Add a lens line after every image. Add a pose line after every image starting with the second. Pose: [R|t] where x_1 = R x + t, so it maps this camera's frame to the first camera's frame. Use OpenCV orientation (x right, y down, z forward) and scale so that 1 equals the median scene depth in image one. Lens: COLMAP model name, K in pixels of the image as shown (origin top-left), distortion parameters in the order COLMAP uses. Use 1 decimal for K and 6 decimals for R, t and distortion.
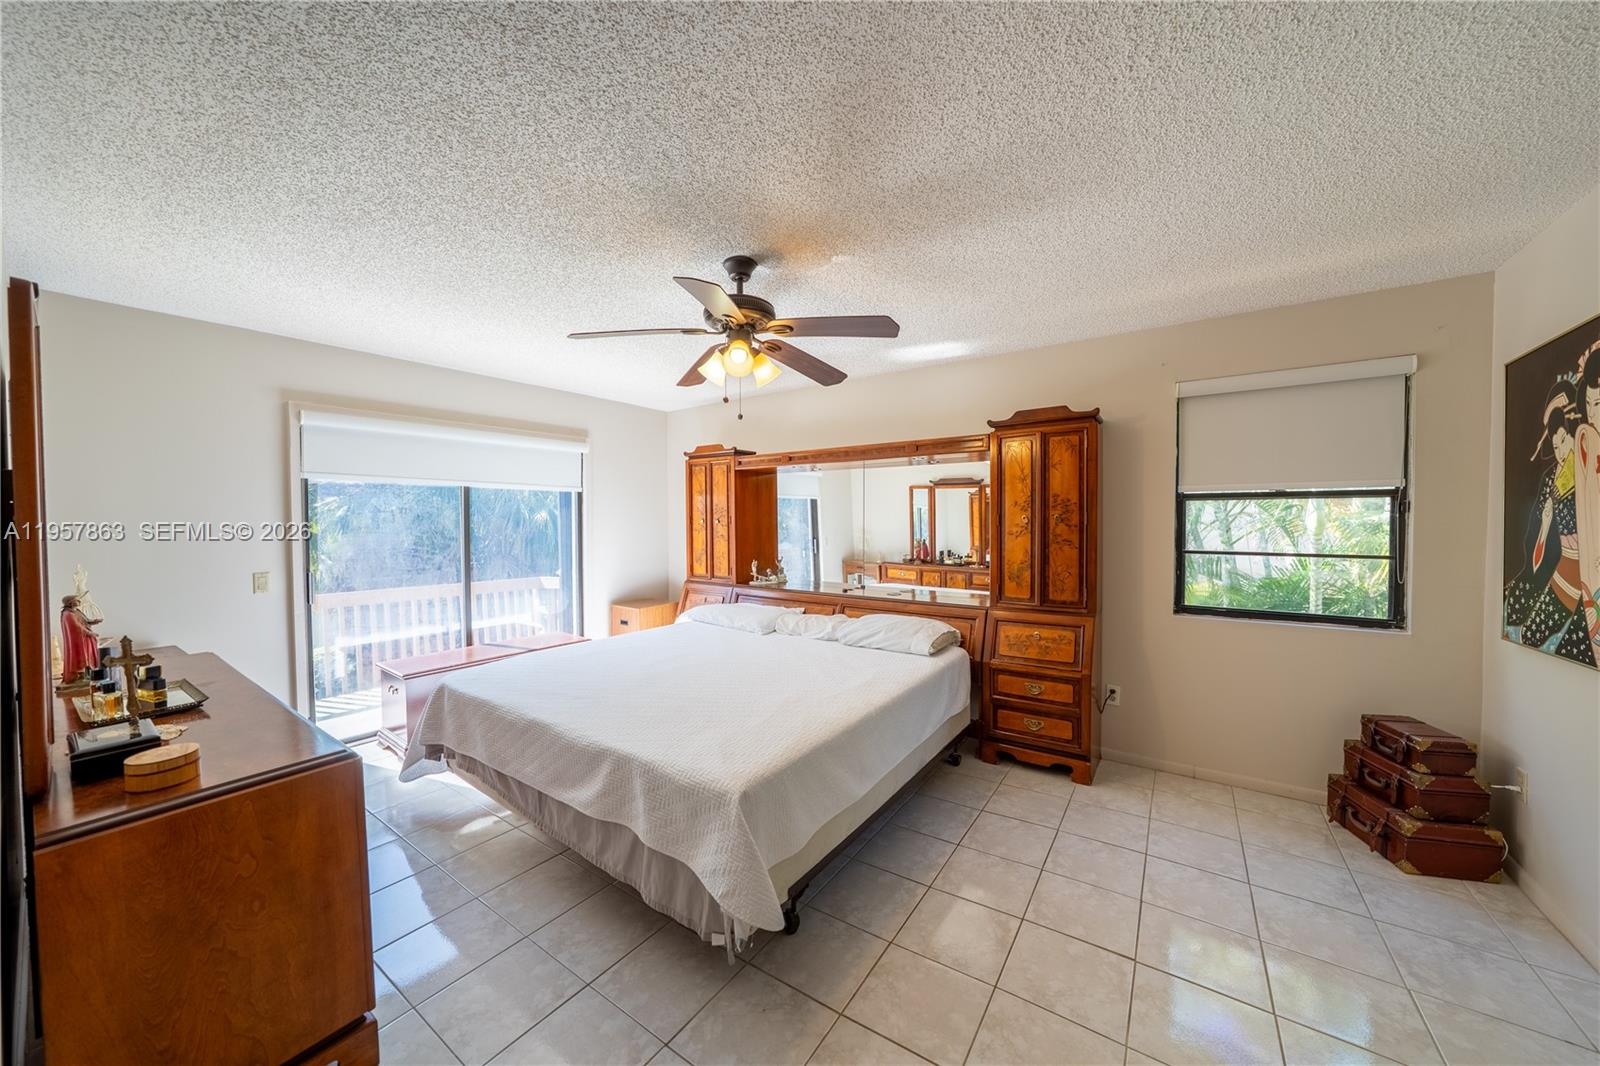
lens RADIAL K [[555.3, 0, 800.0], [0, 555.3, 533.0], [0, 0, 1]] dist [-0.018678, 0.000275]
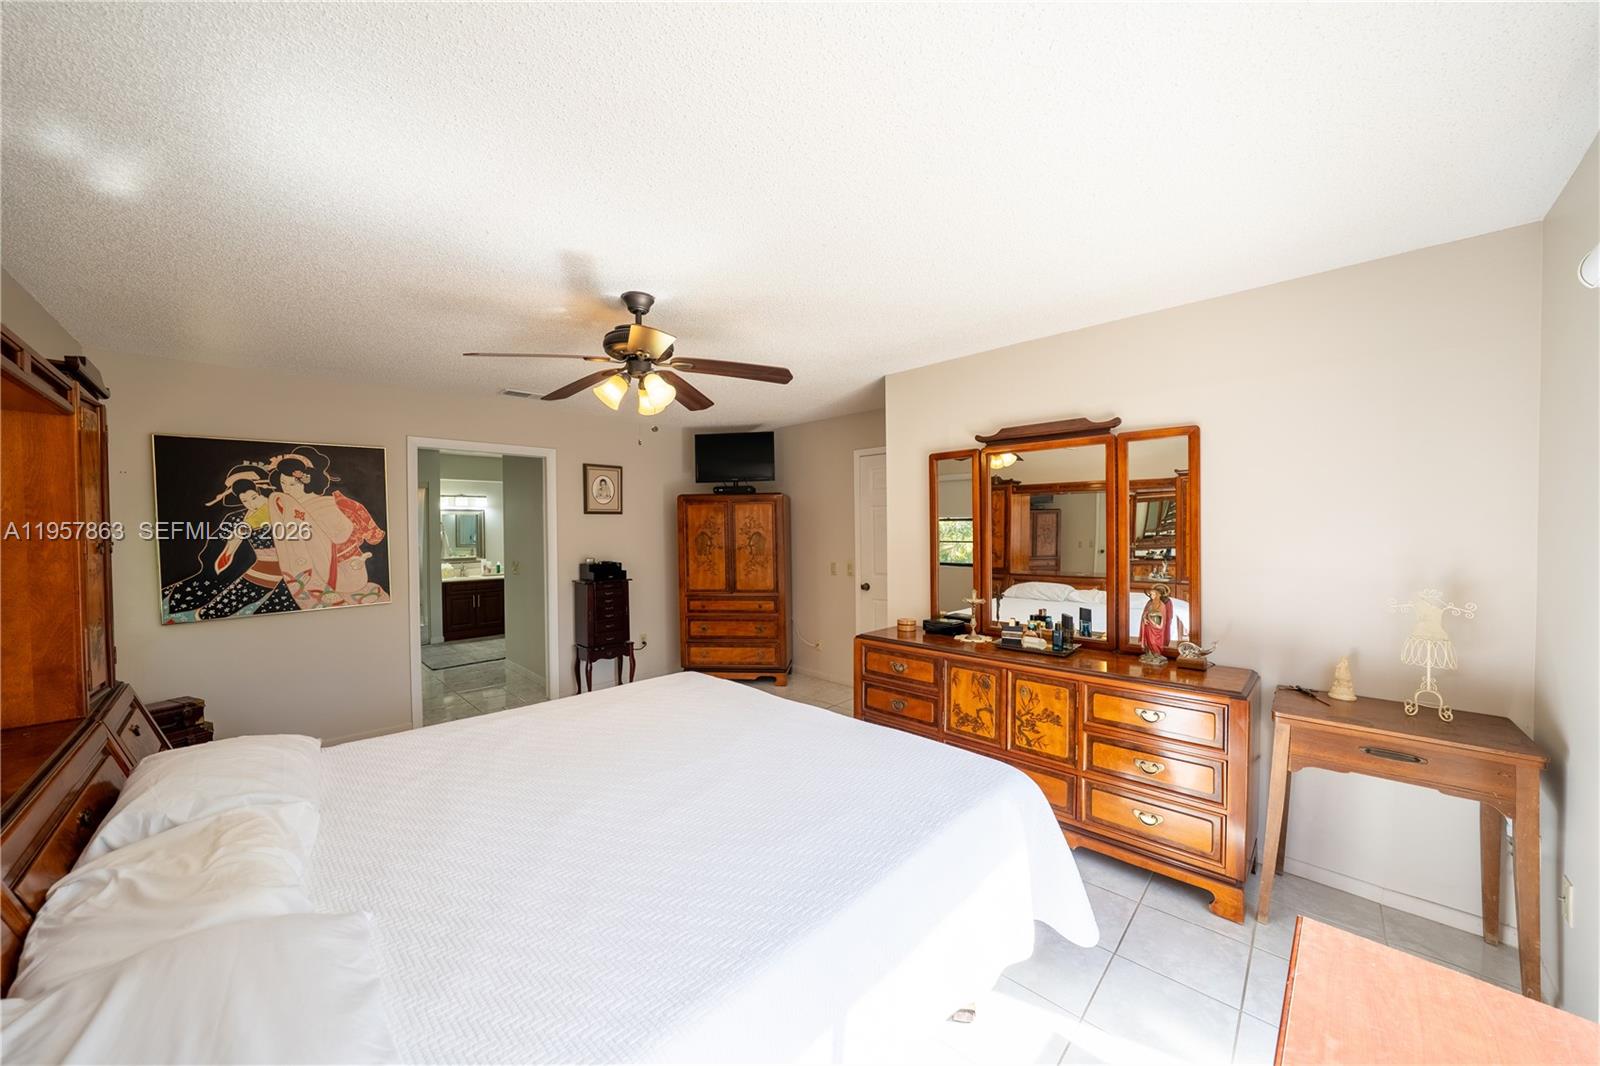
lens RADIAL K [[555.3, 0, 800.0], [0, 555.3, 533.0], [0, 0, 1]] dist [-0.018678, 0.000275]
pose [[-0.985589, 0.011004, 0.168799, -0.741849], [0.016558, 0.999366, 0.031532, -0.079529], [-0.168344, 0.033872, -0.985146, 2.520534]]
